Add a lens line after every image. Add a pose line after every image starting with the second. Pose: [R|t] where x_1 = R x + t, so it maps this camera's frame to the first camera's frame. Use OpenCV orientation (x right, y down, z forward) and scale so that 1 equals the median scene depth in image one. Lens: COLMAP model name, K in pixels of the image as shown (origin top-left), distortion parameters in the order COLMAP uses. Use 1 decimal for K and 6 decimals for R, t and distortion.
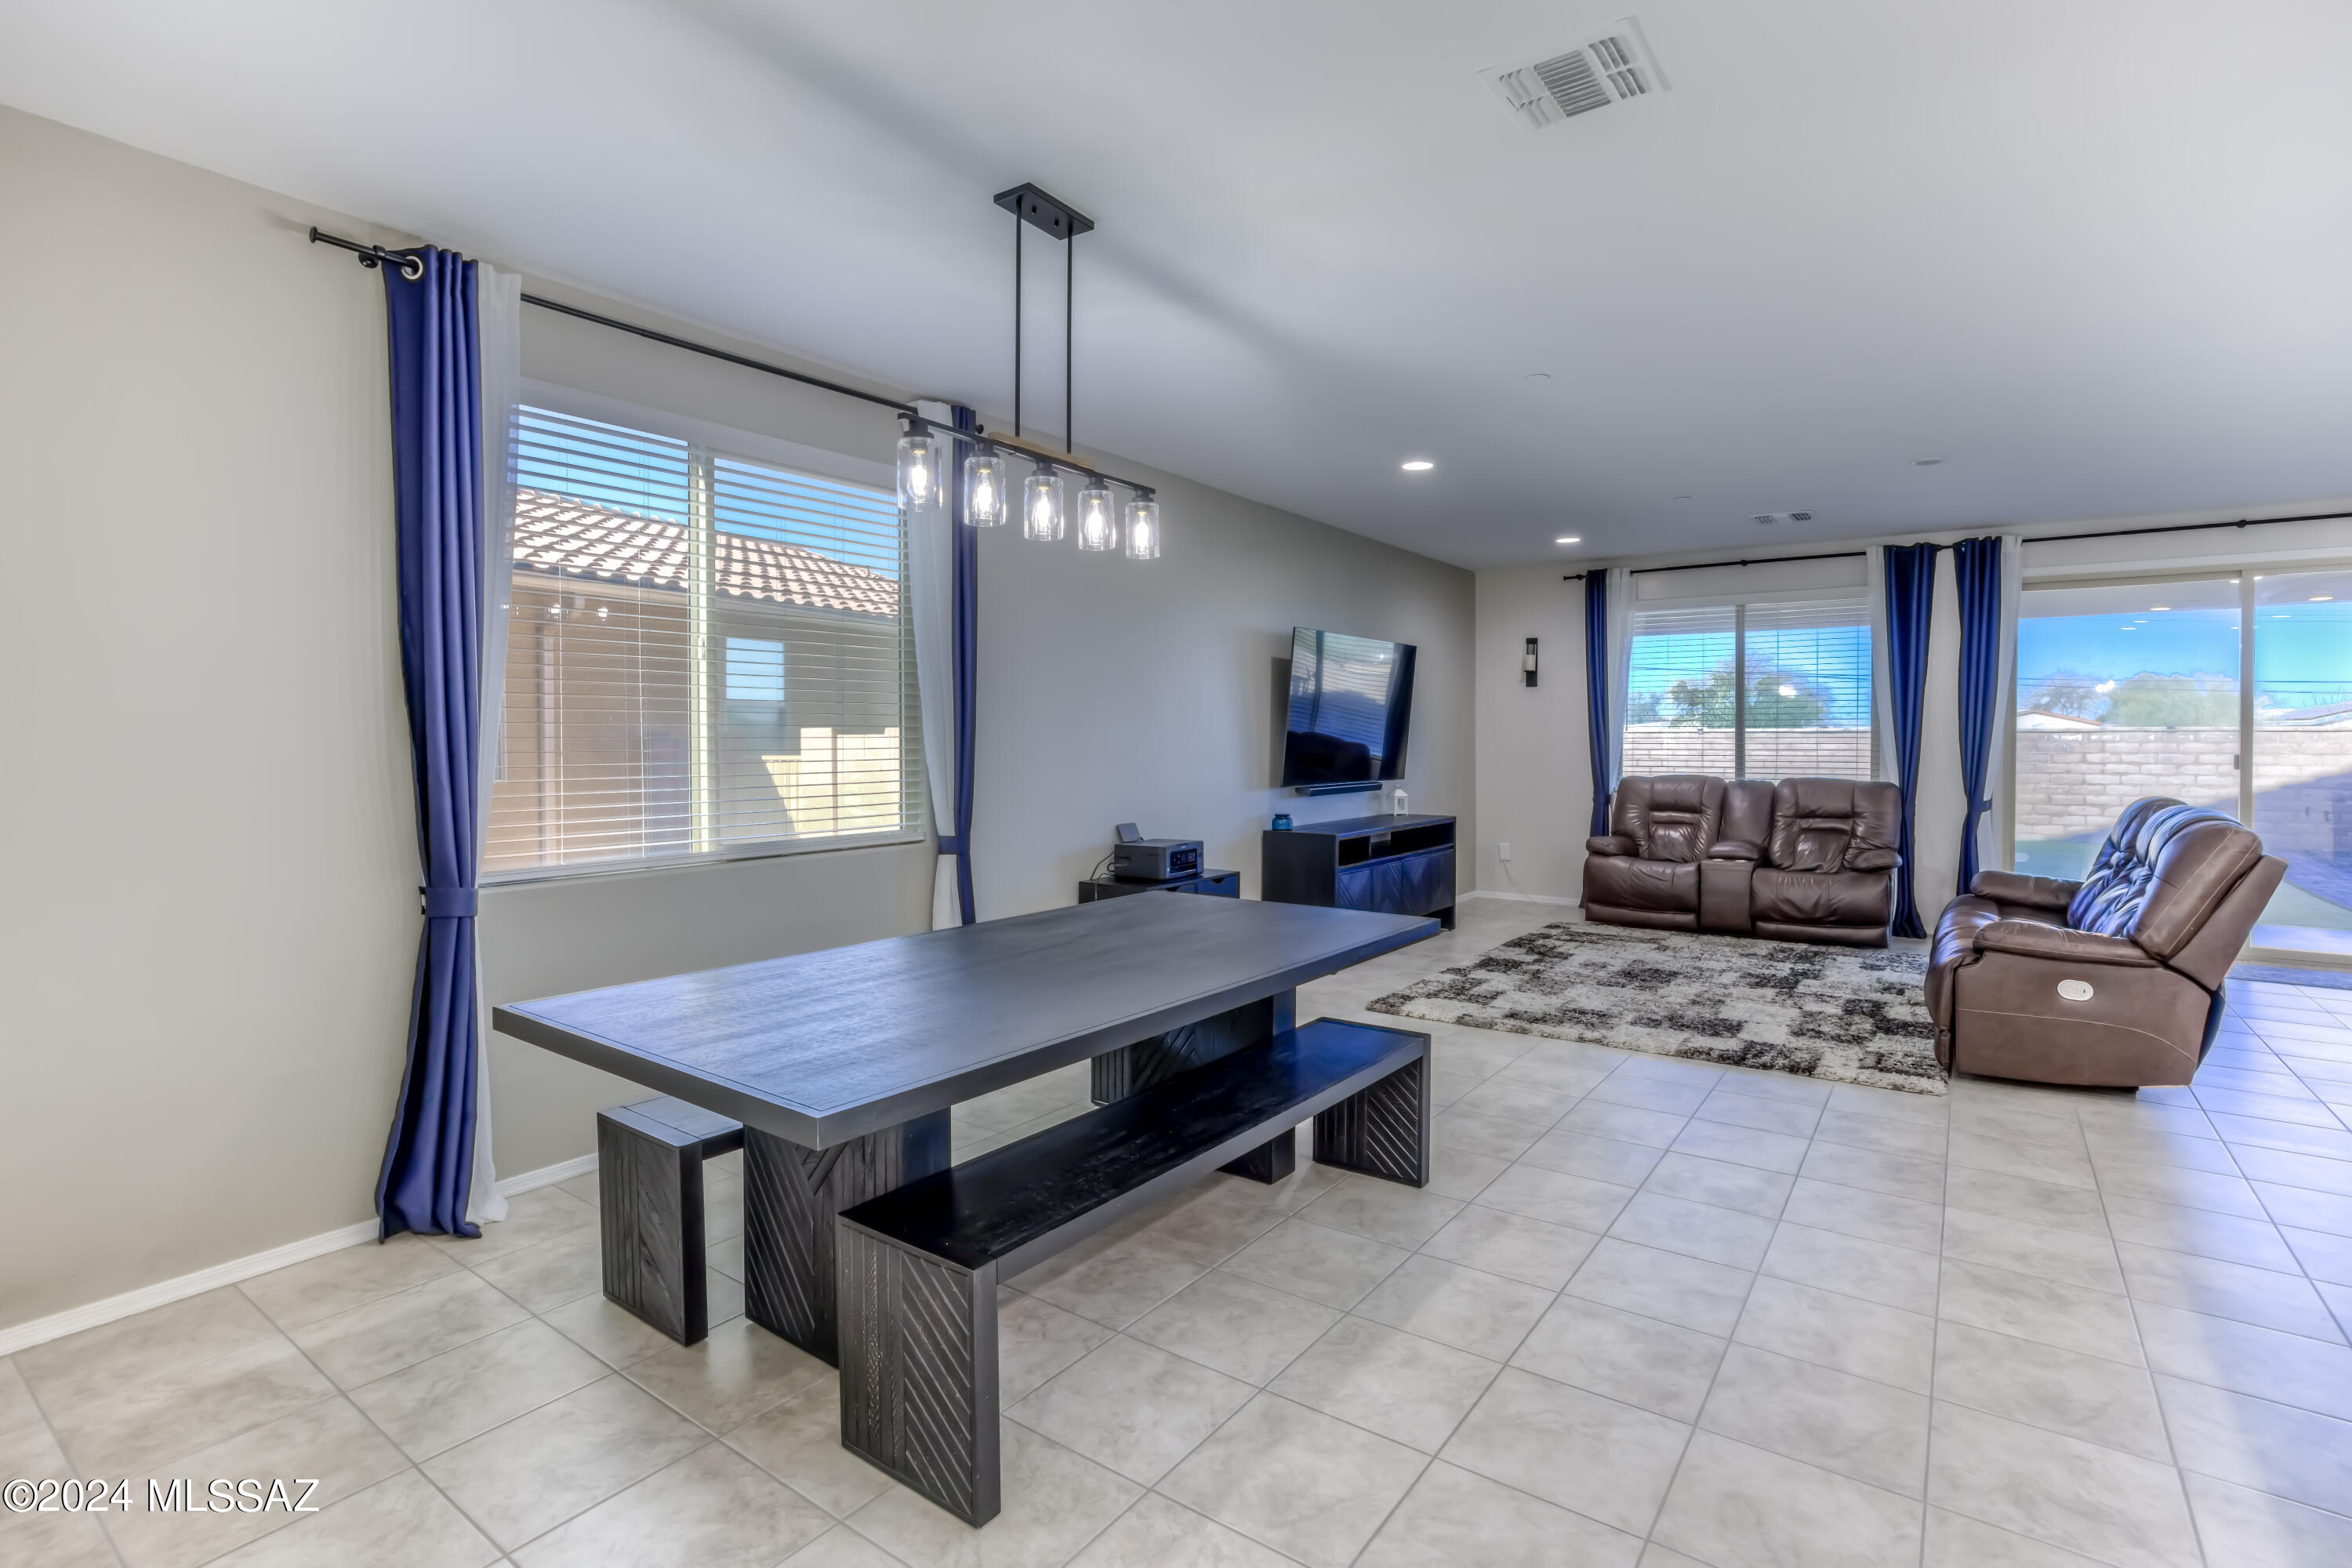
lens RADIAL K [[1124.9, 0, 1149.8], [0, 1124.9, 752.7], [0, 0, 1]] dist [-0.048915, 0.021004]
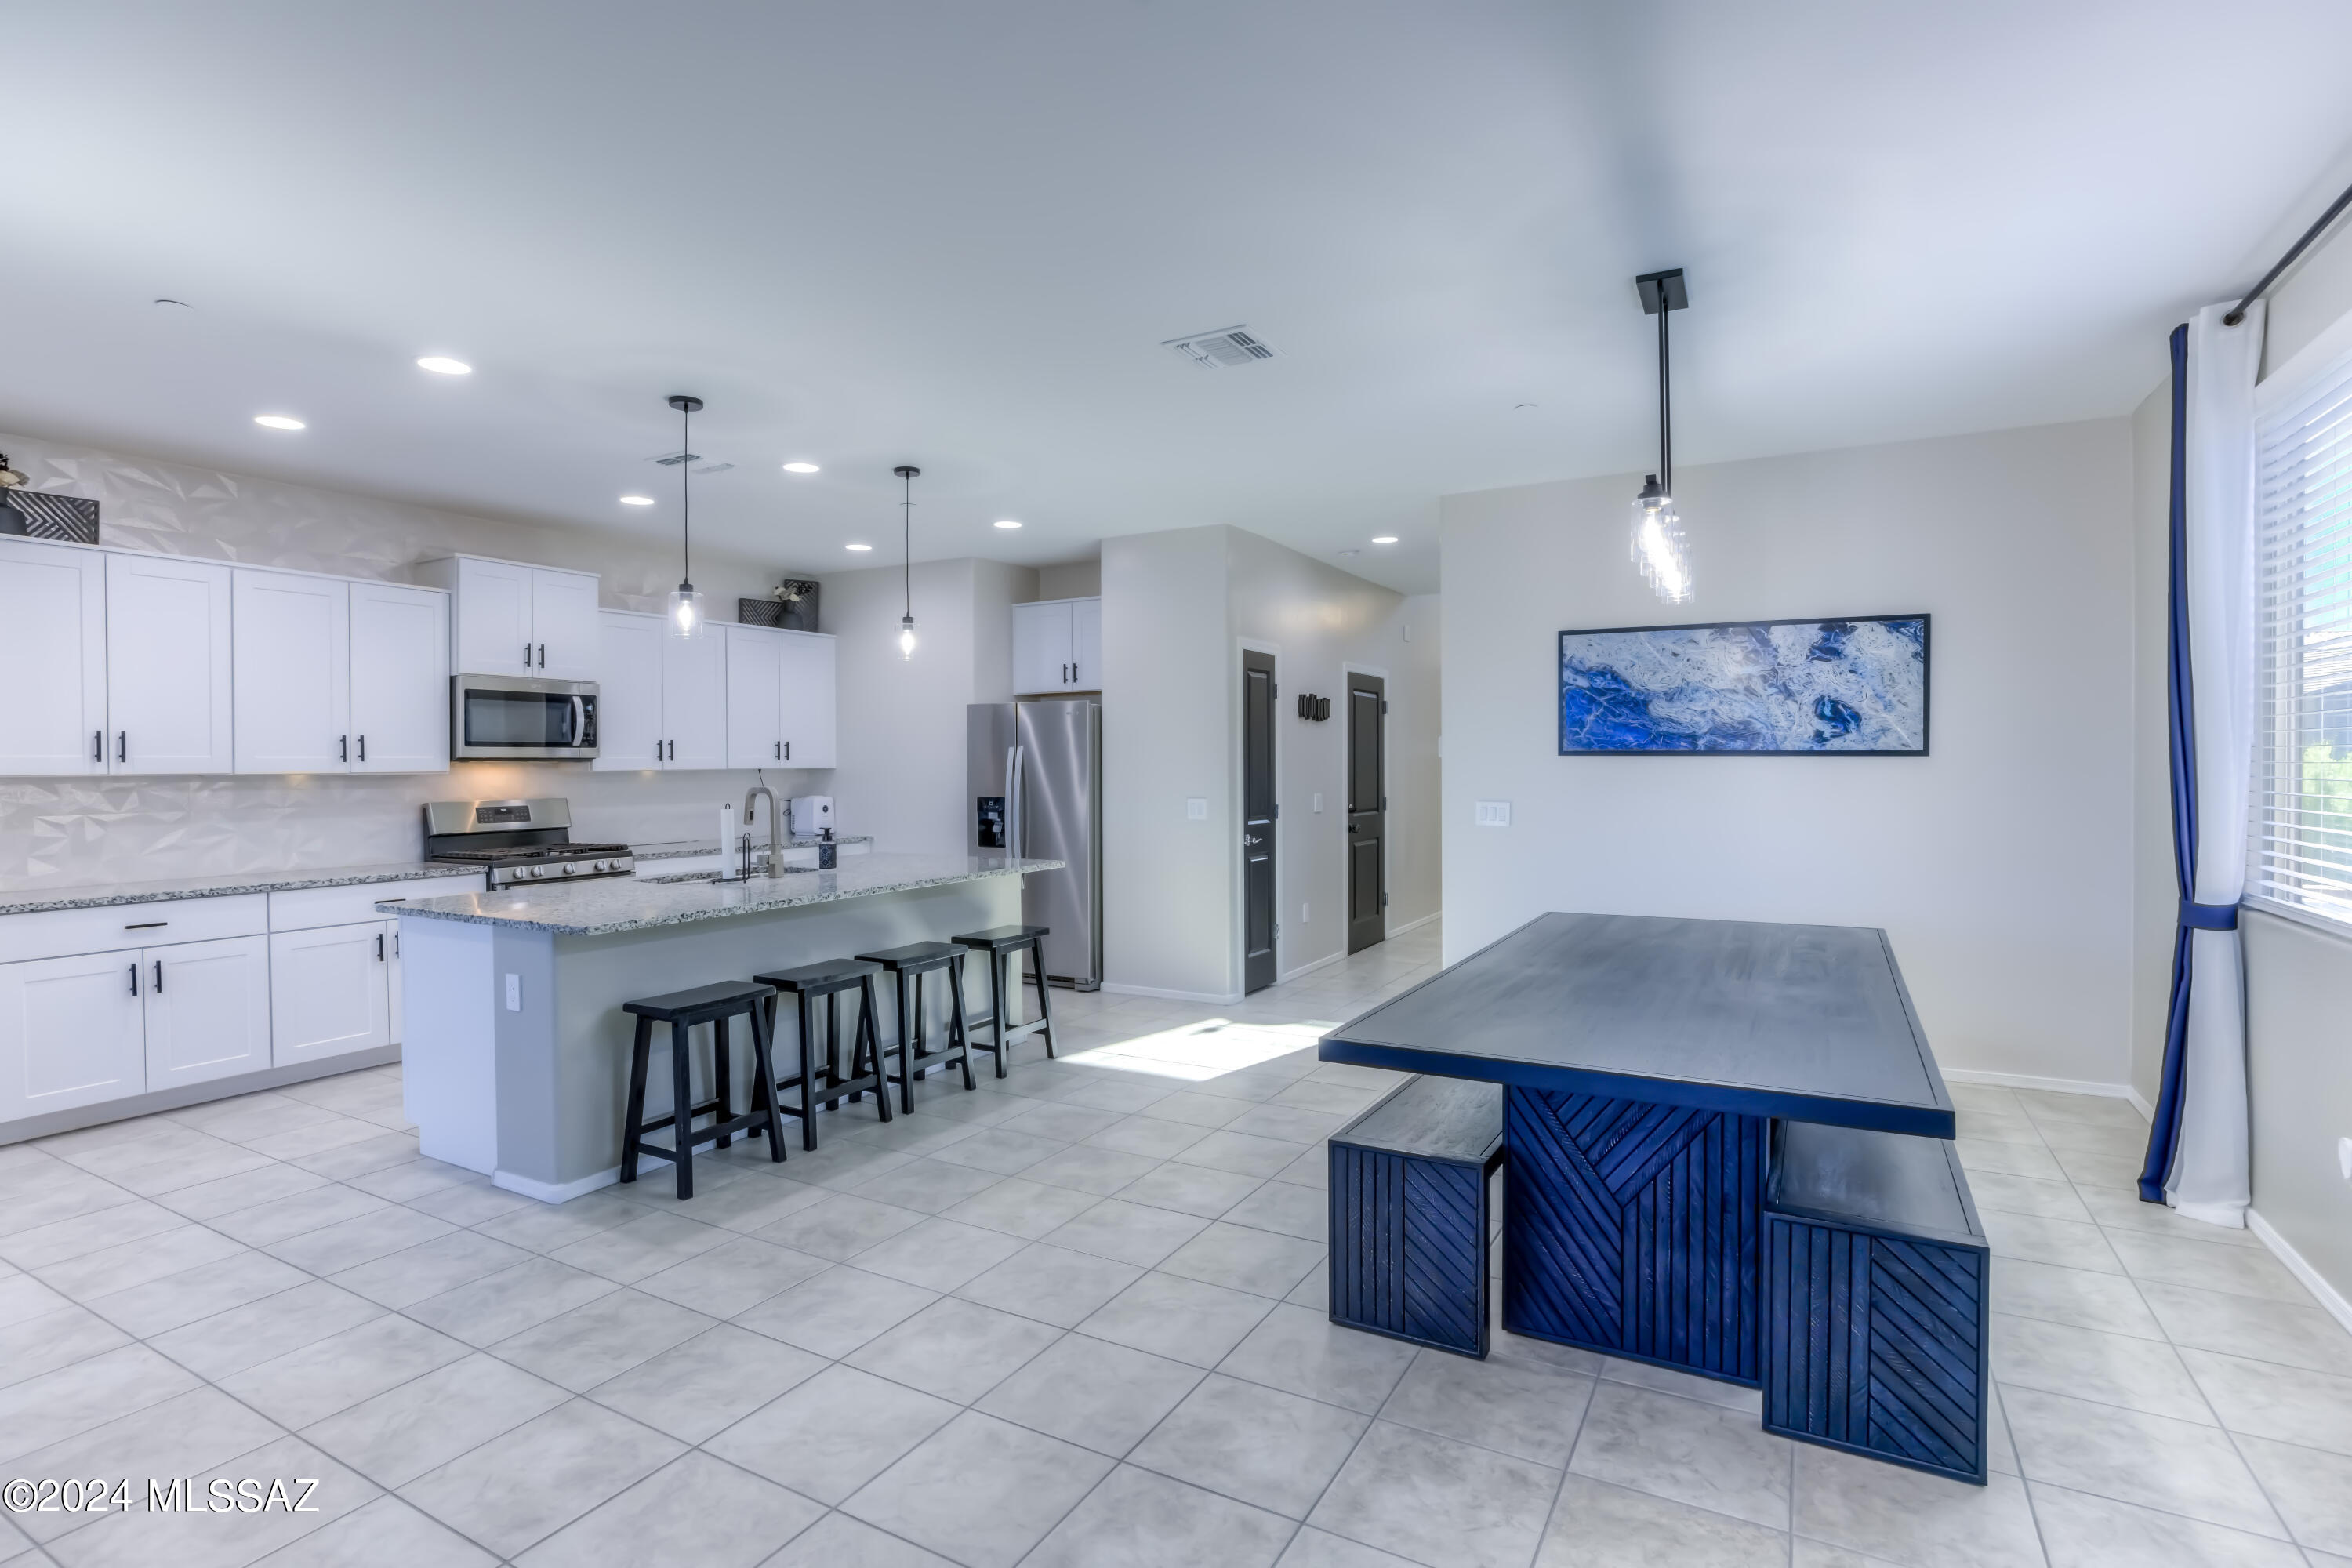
lens RADIAL K [[1119.4, 0, 1166.7], [0, 1119.4, 770.1], [0, 0, 1]] dist [-0.014230, 0.001194]
pose [[-0.991934, 0.009294, -0.126415, 0.229527], [0.007005, 0.999804, 0.018540, -0.012171], [0.126562, 0.017505, -0.991804, 0.879875]]
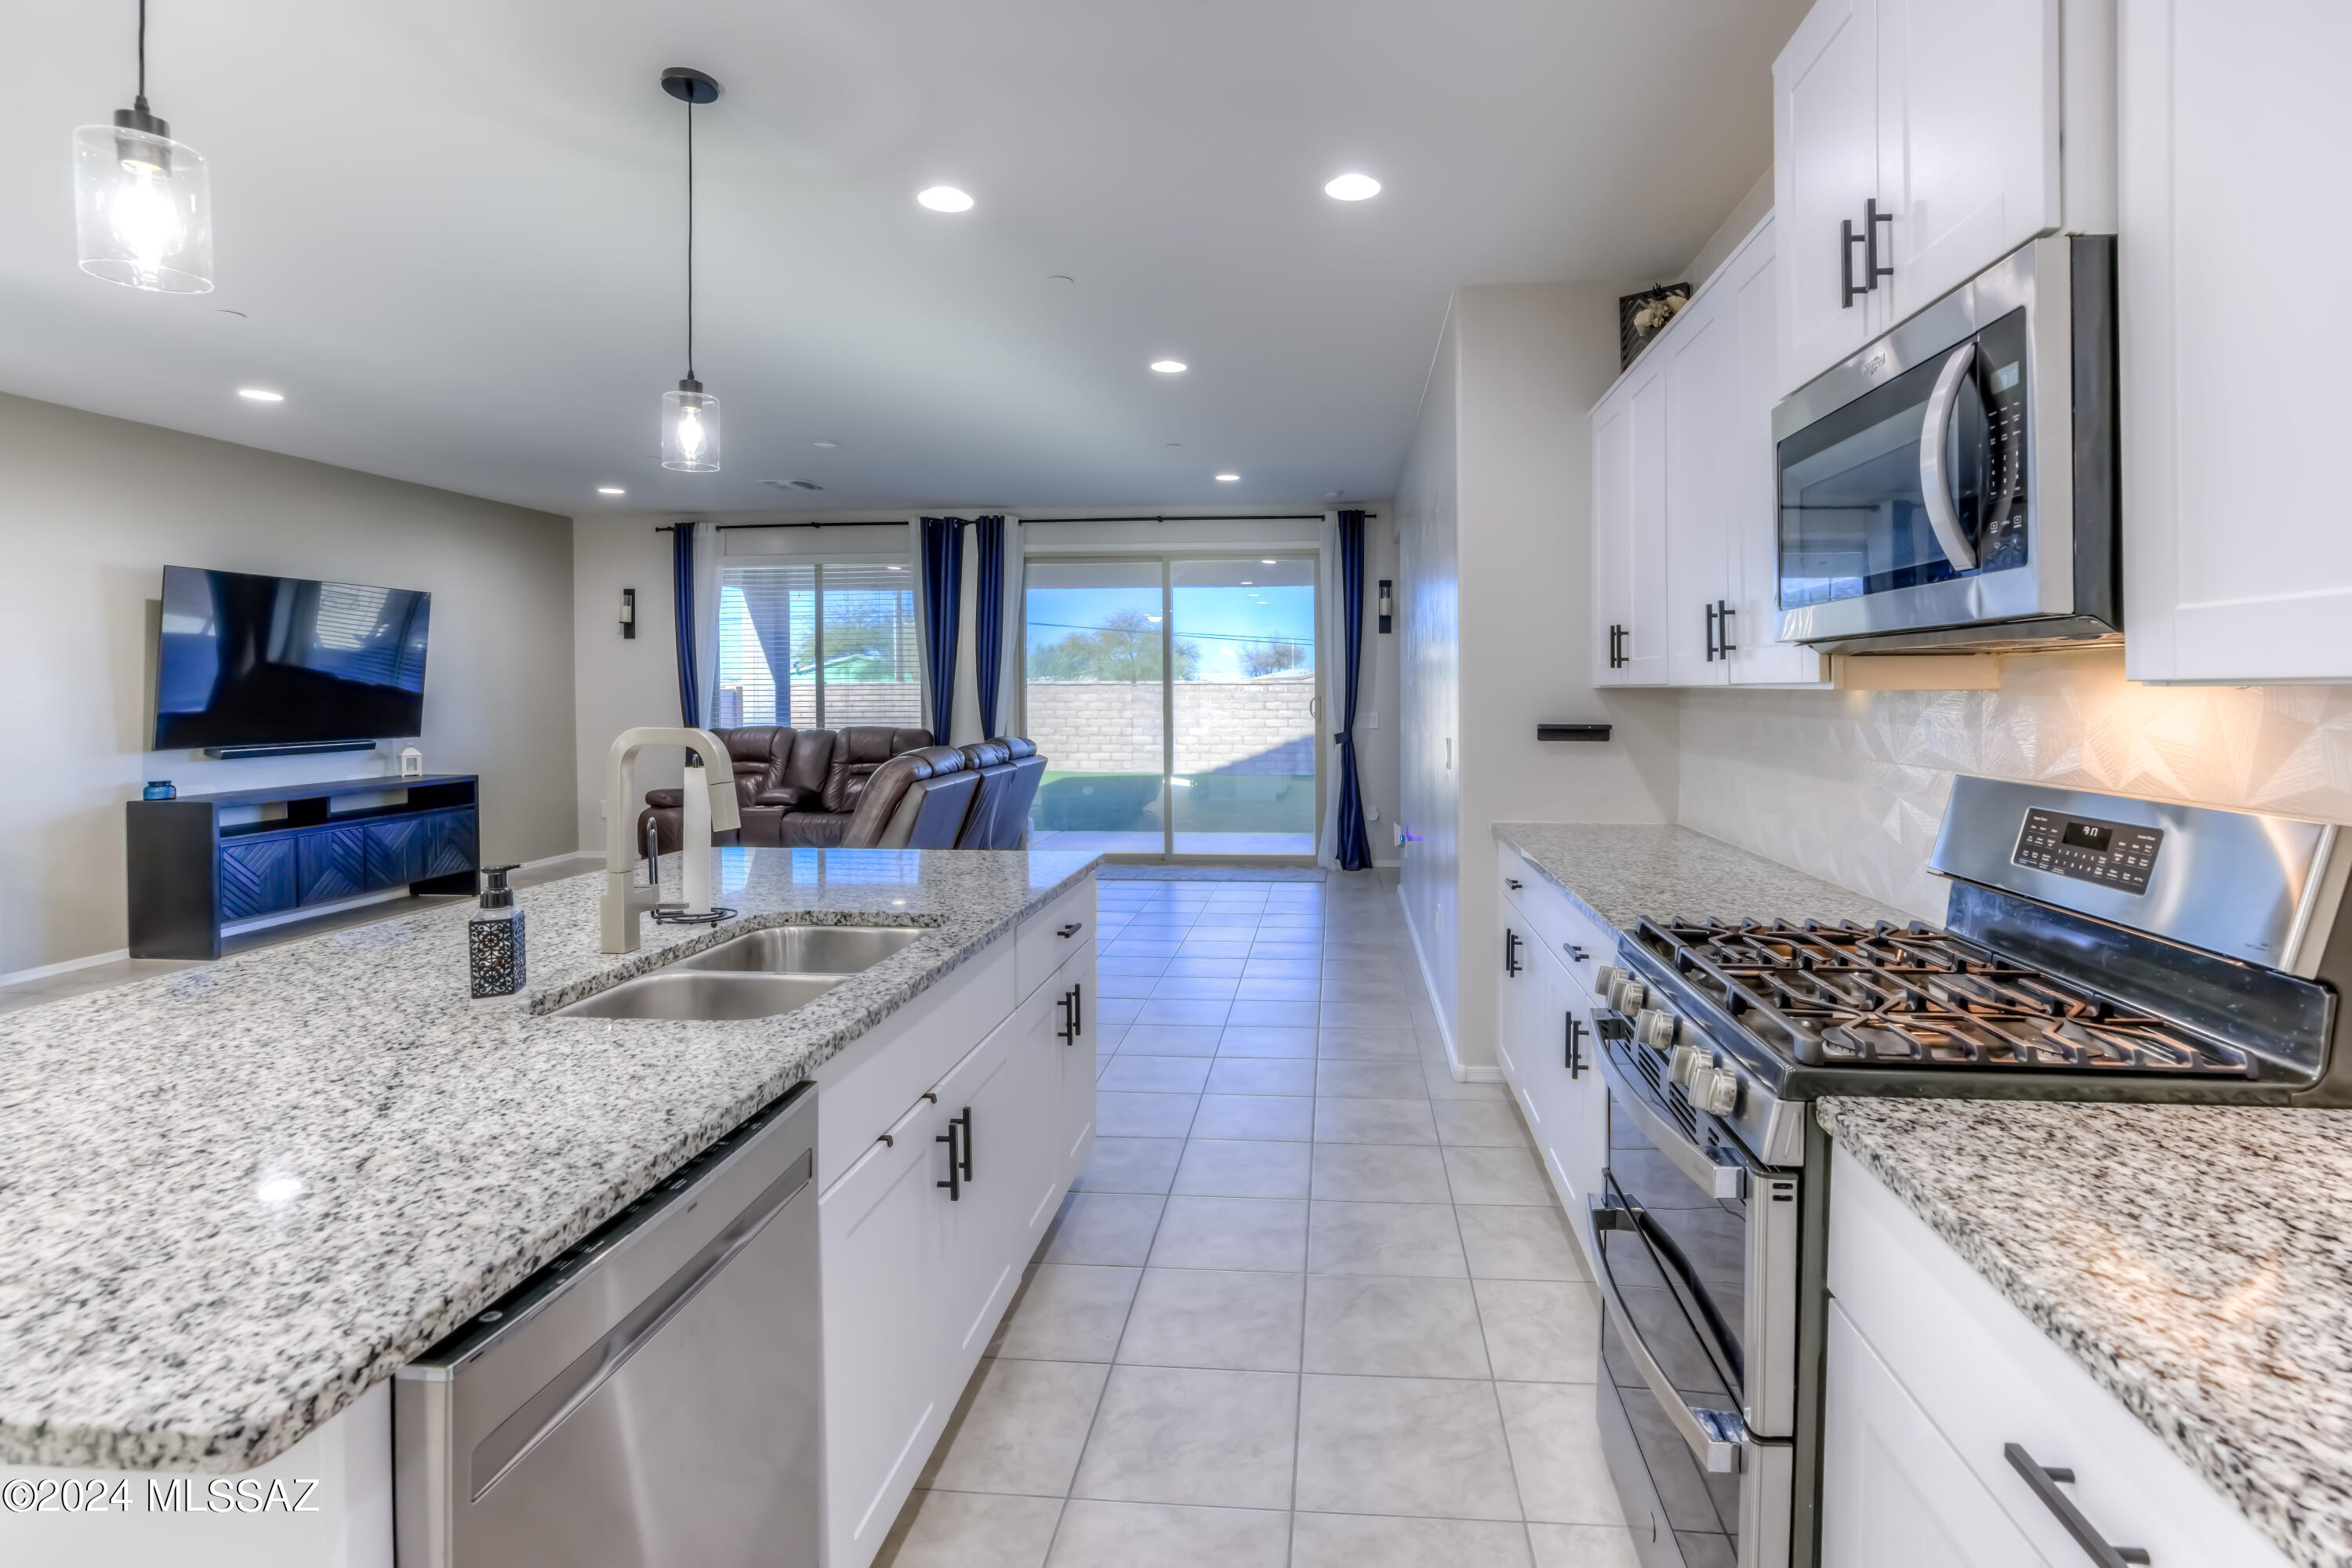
lens RADIAL K [[1148.4, 0, 1244.7], [0, 1148.4, 696.2], [0, 0, 1]] dist [-0.001199, -0.000024]
pose [[0.856033, -0.005530, 0.516891, 0.367228], [0.010316, 0.999926, -0.006386, 0.004255], [-0.516818, 0.010799, 0.856027, -0.173220]]
